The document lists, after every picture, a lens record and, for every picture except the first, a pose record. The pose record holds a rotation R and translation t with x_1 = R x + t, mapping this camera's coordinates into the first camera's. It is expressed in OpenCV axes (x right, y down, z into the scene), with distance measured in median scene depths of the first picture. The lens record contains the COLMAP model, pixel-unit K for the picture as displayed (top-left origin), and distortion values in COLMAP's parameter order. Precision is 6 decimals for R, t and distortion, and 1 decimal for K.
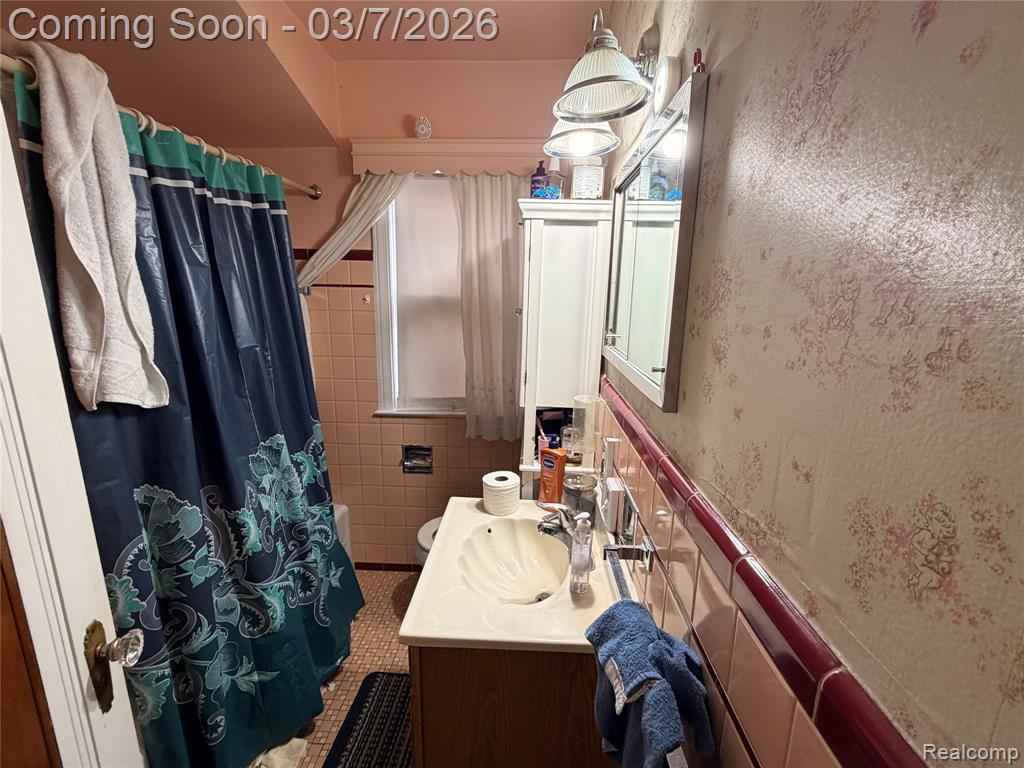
lens RADIAL K [[466.0, 0, 512.0], [0, 466.0, 384.0], [0, 0, 1]] dist [-0.000232, -0.000057]
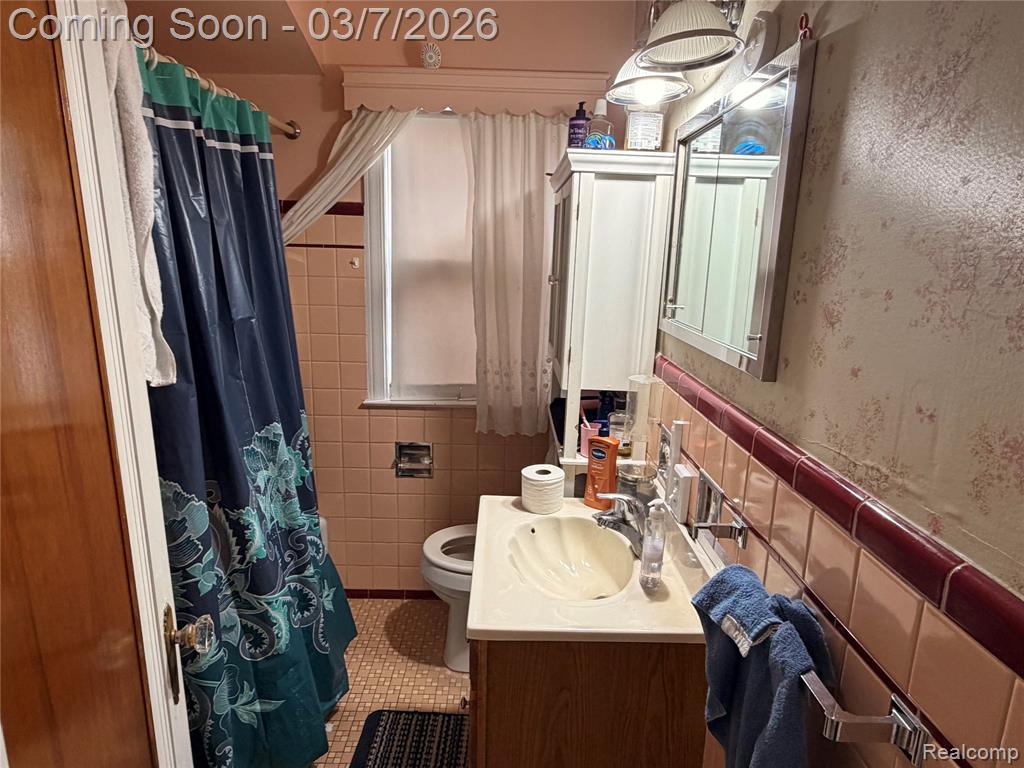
lens RADIAL K [[616.9, 0, 512.0], [0, 616.9, 384.0], [0, 0, 1]] dist [-0.001666, 0.001066]
pose [[0.998574, -0.000716, 0.053373, -0.151044], [0.000209, 0.999955, 0.009501, 0.030658], [-0.053377, -0.009476, 0.998529, -0.147251]]
